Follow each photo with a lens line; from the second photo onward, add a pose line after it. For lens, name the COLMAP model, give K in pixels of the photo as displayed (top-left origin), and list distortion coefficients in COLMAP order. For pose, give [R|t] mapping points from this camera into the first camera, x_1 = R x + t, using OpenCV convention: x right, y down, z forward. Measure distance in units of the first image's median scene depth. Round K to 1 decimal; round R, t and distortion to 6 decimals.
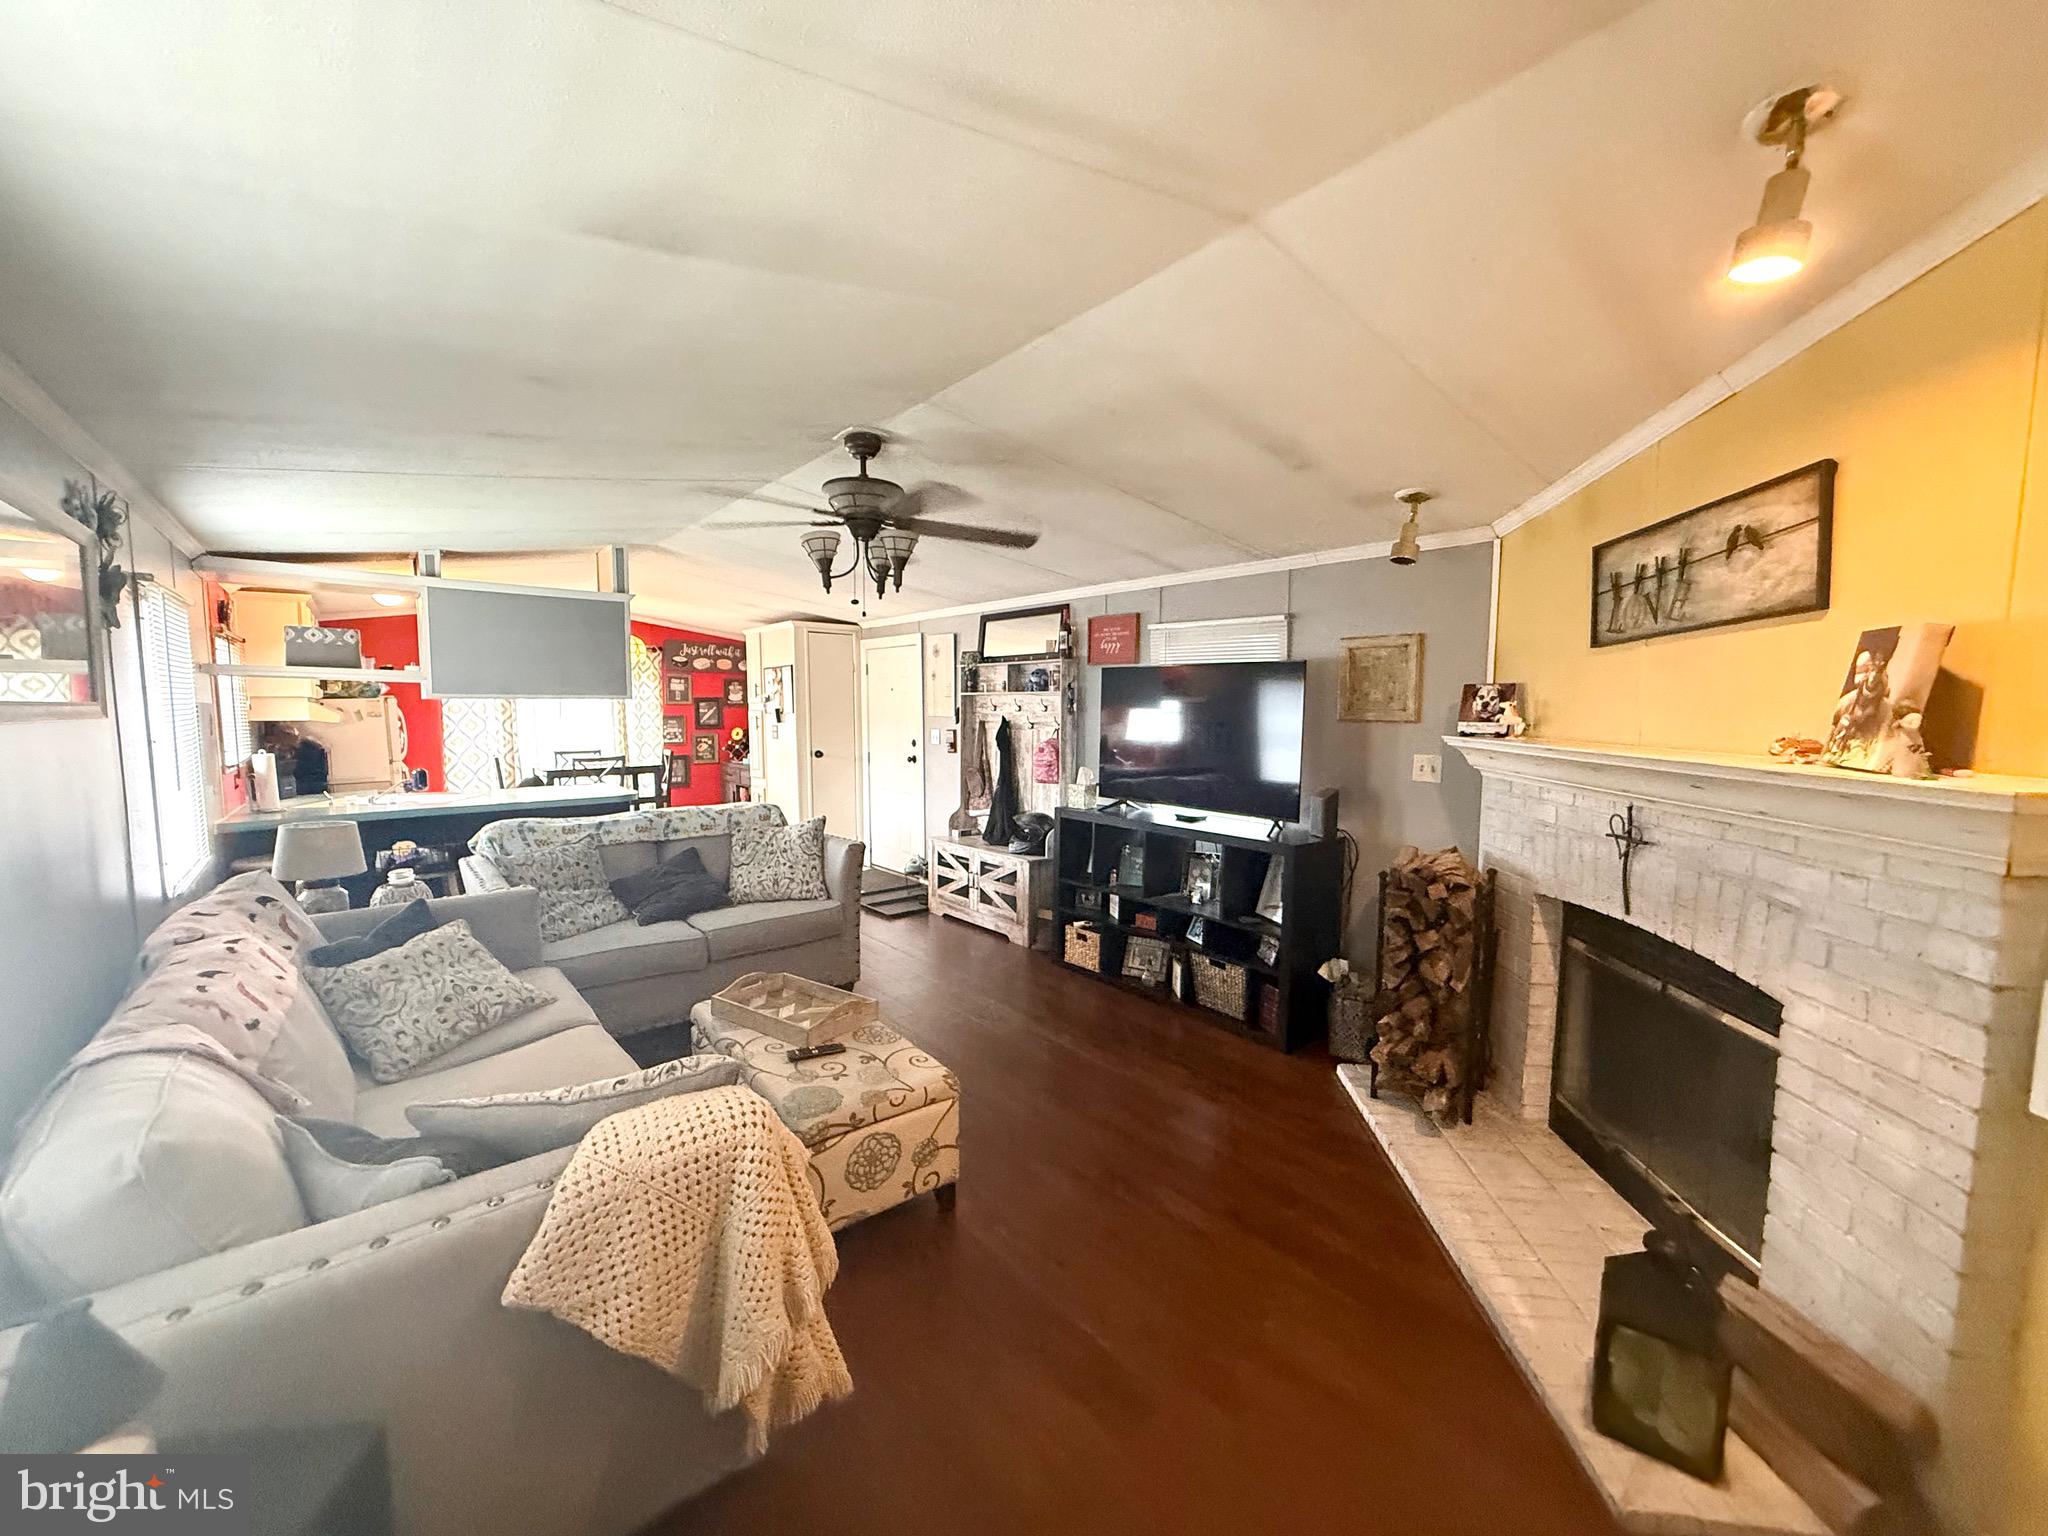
lens RADIAL K [[810.2, 0, 1018.3], [0, 810.2, 768.4], [0, 0, 1]] dist [0.001729, 0.000004]
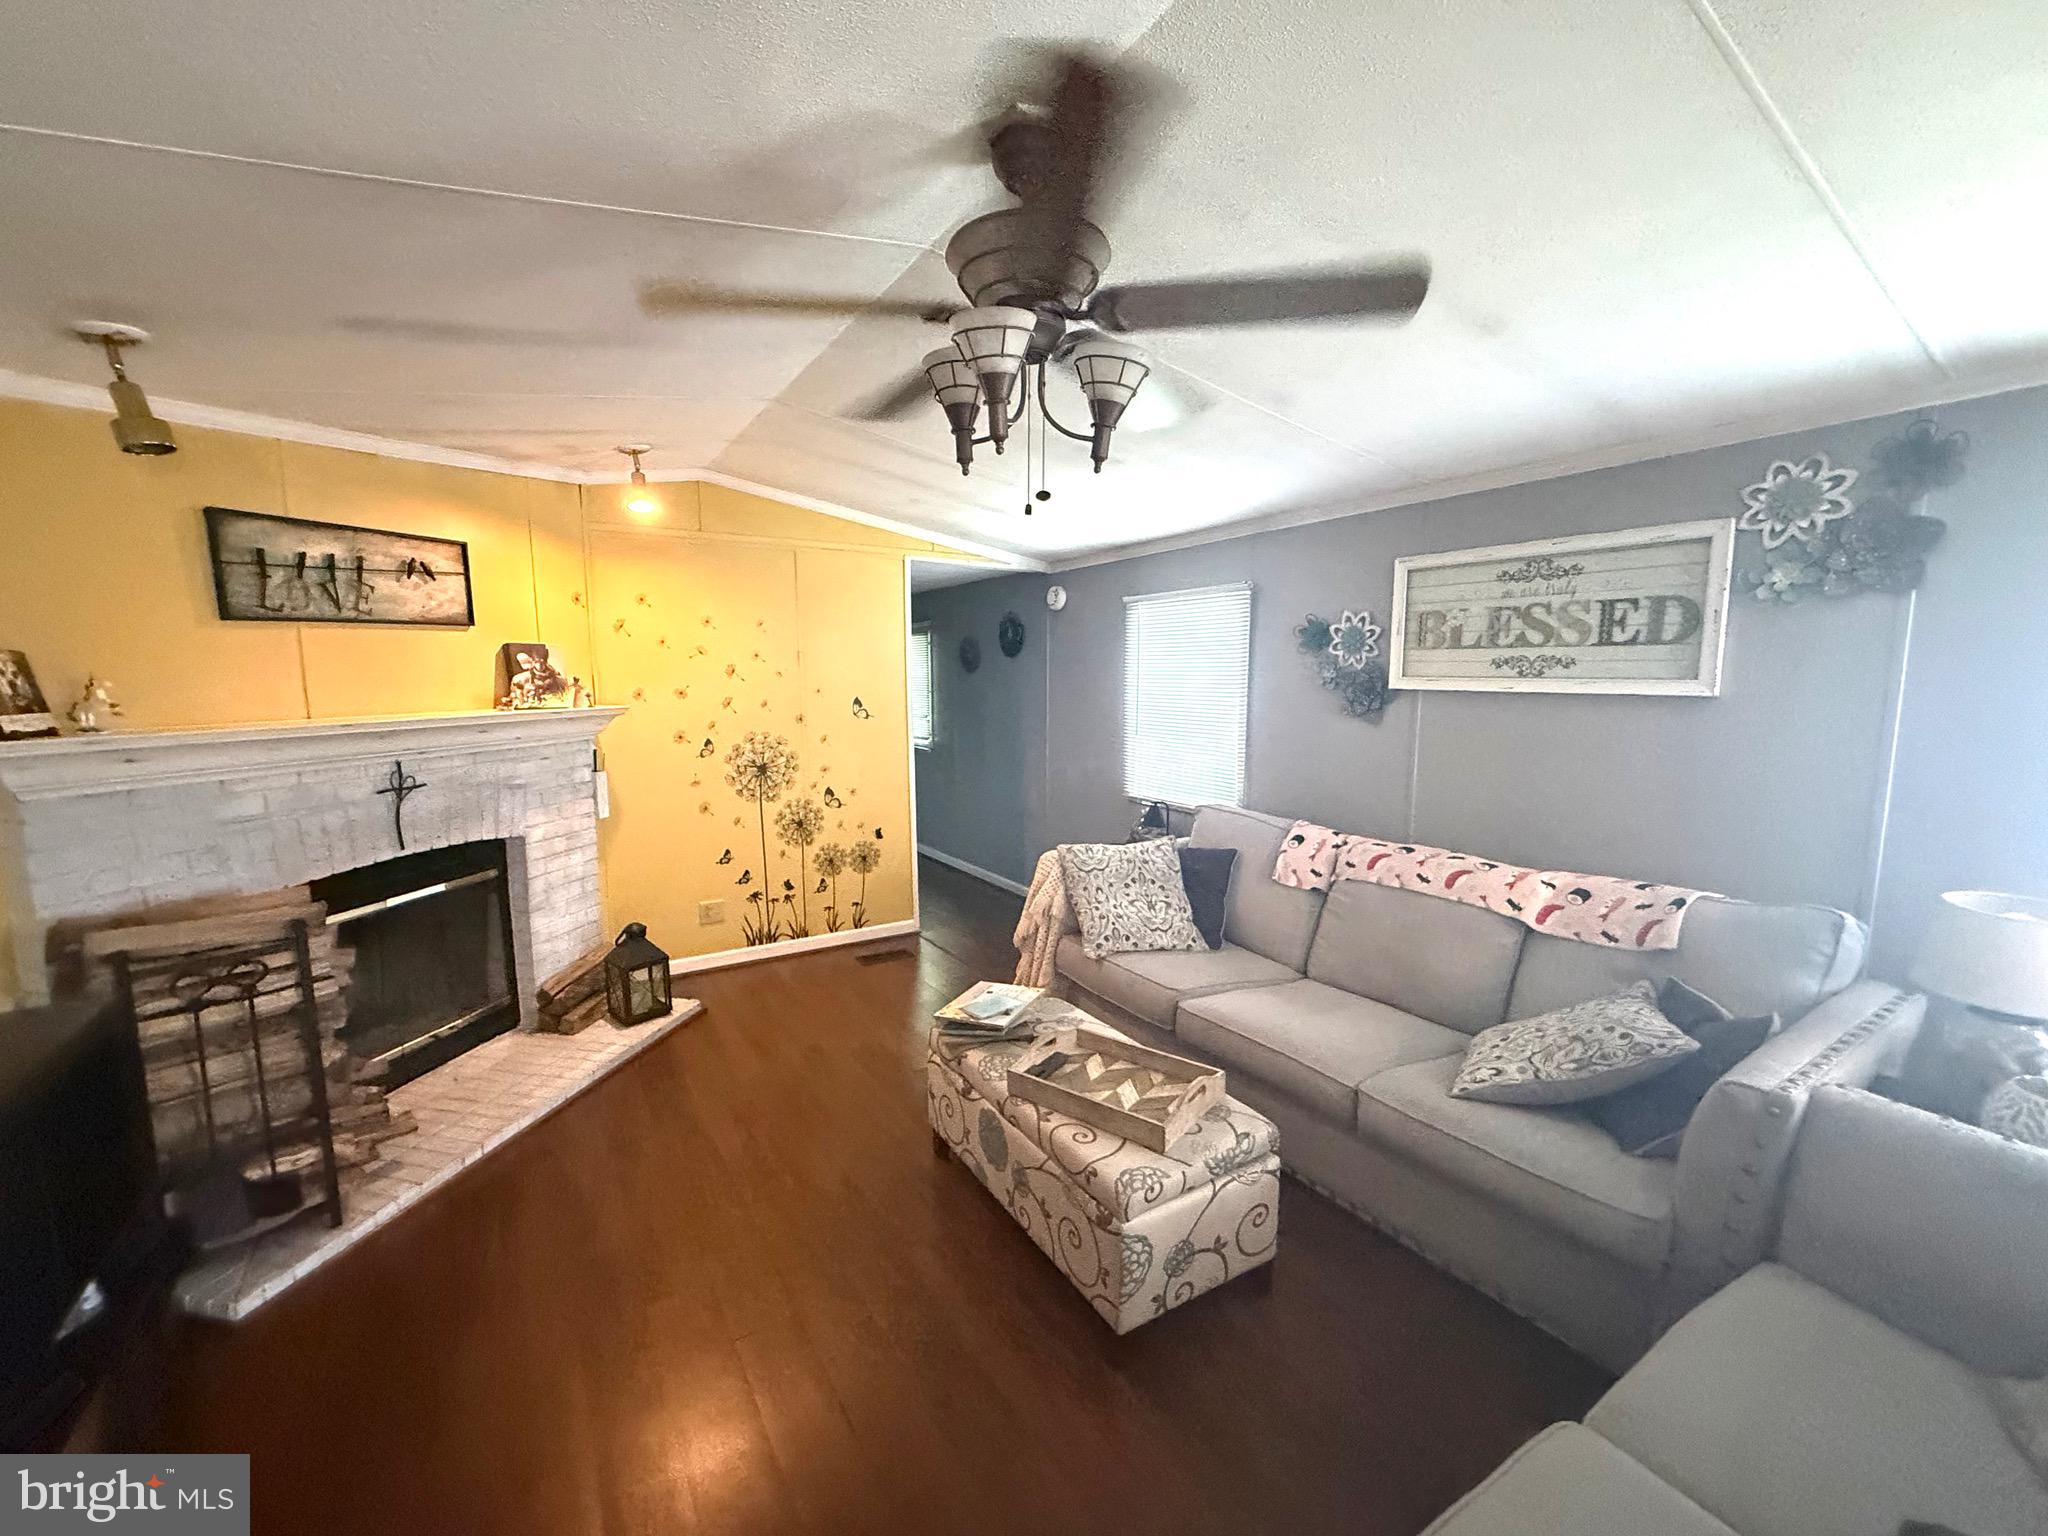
lens RADIAL K [[810.2, 0, 1027.3], [0, 810.2, 773.8], [0, 0, 1]] dist [0.001729, 0.000004]
pose [[-0.992936, -0.012942, 0.117945, -0.303616], [0.011270, 0.979252, 0.202332, -0.152841], [-0.118116, 0.202231, -0.972189, 1.811246]]
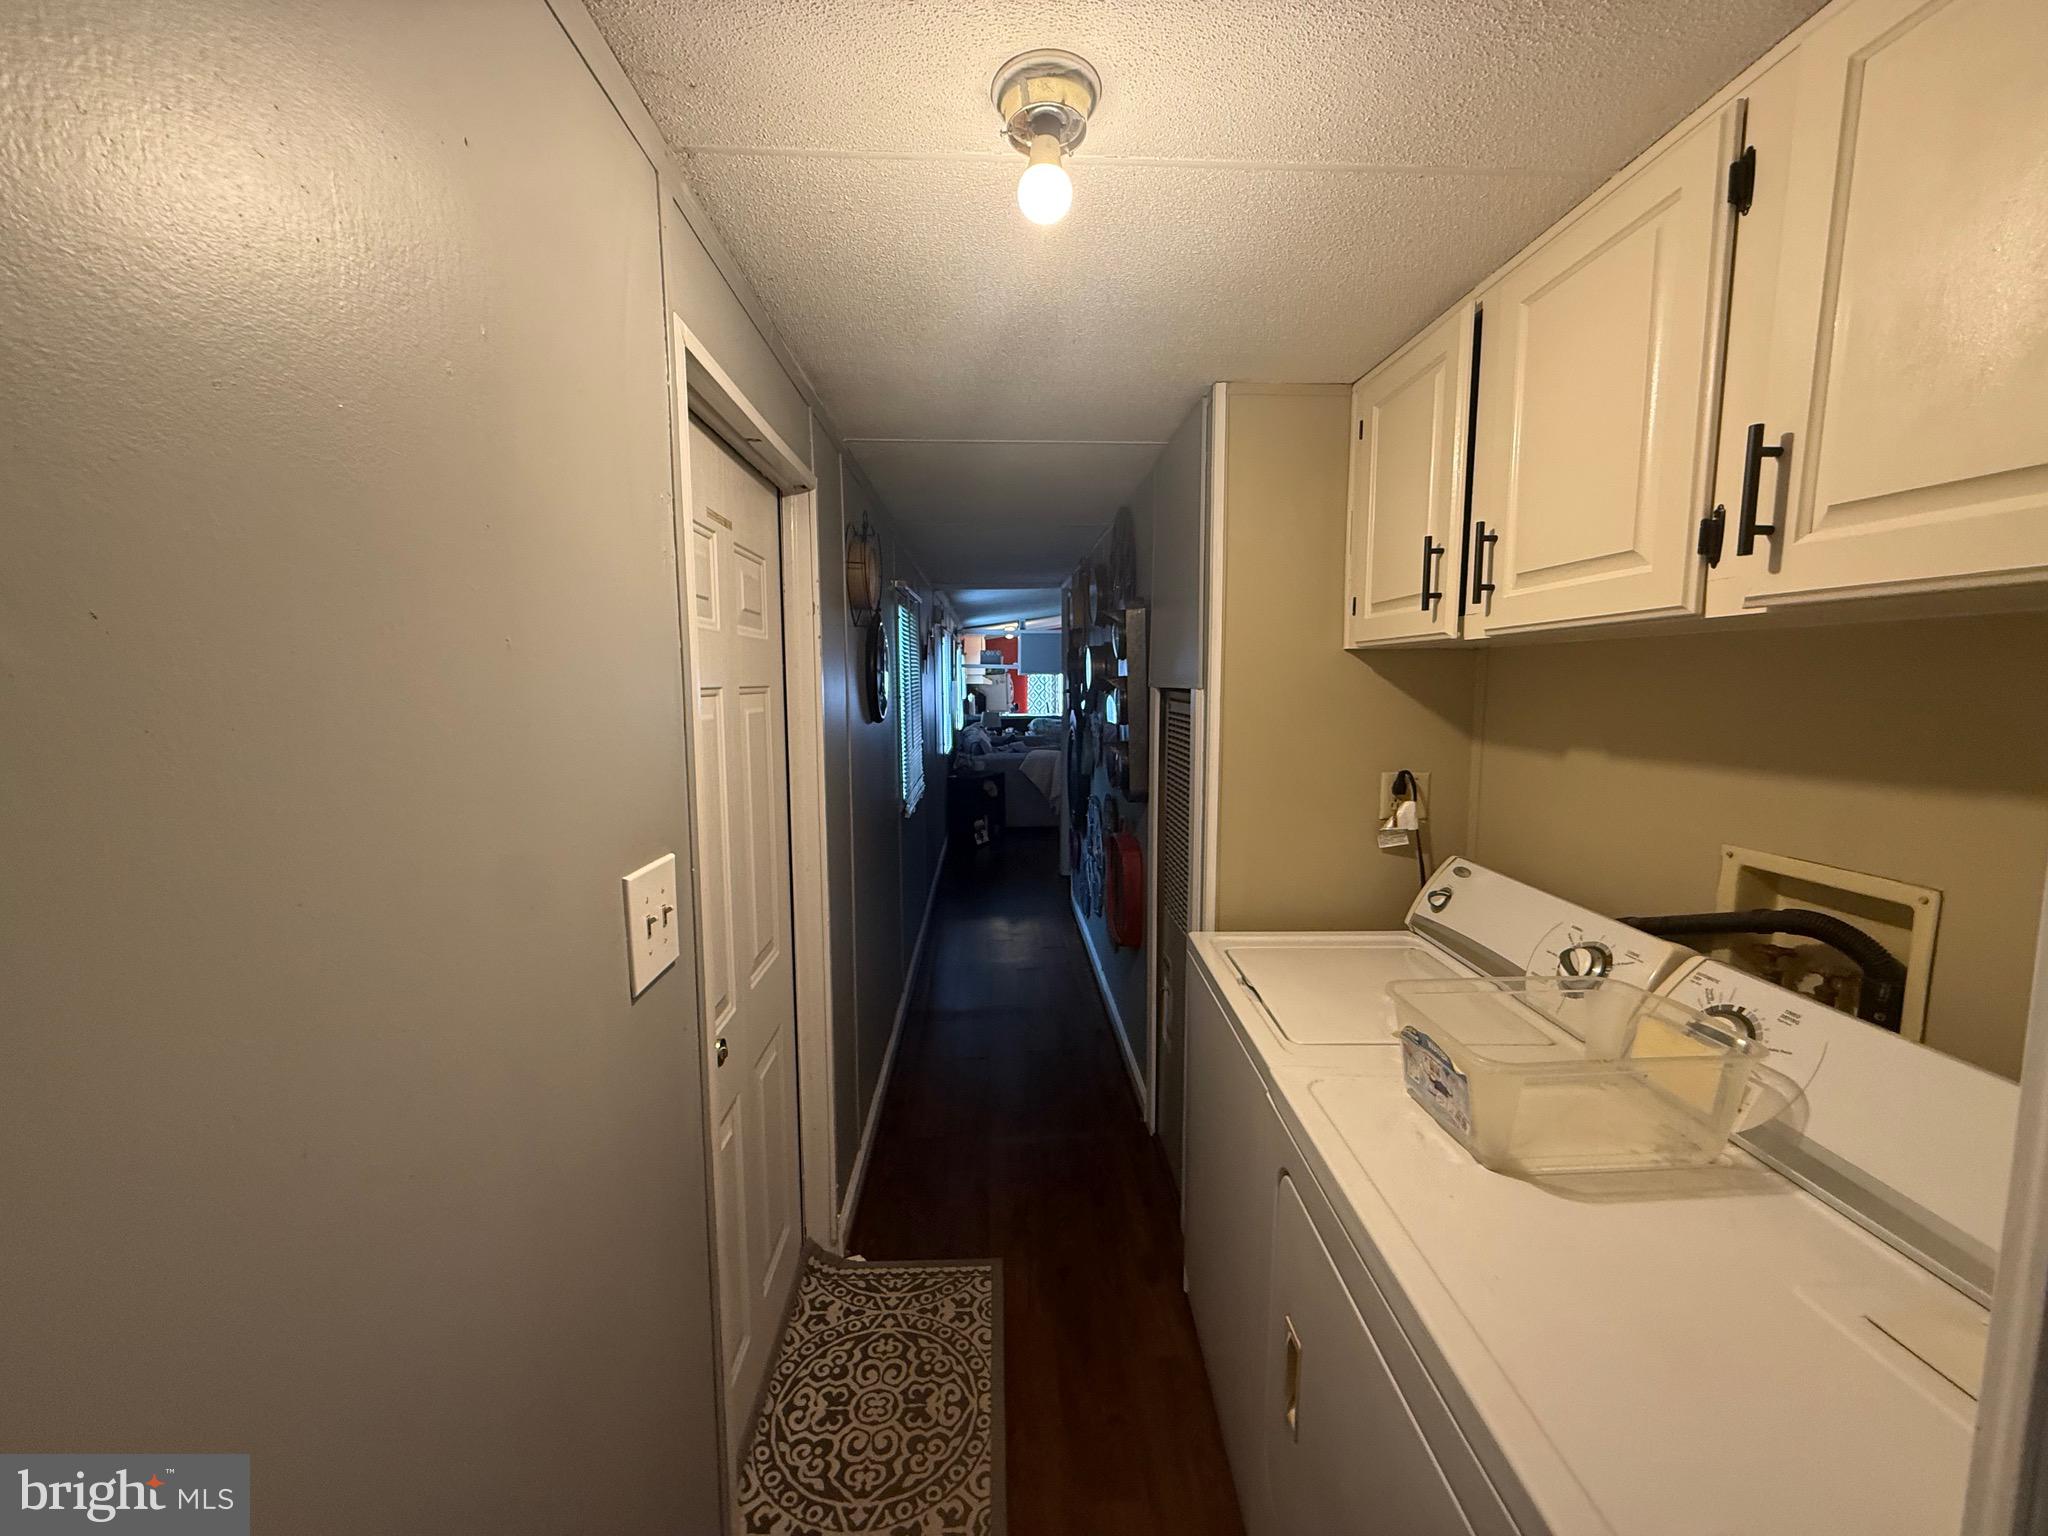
lens RADIAL K [[810.2, 0, 1024.6], [0, 810.2, 769.6], [0, 0, 1]] dist [0.001729, 0.000004]
pose [[0.804193, 0.063011, -0.591019, 1.924286], [-0.047331, 0.997996, 0.041998, 0.246749], [0.592481, -0.005801, 0.805563, -2.492916]]
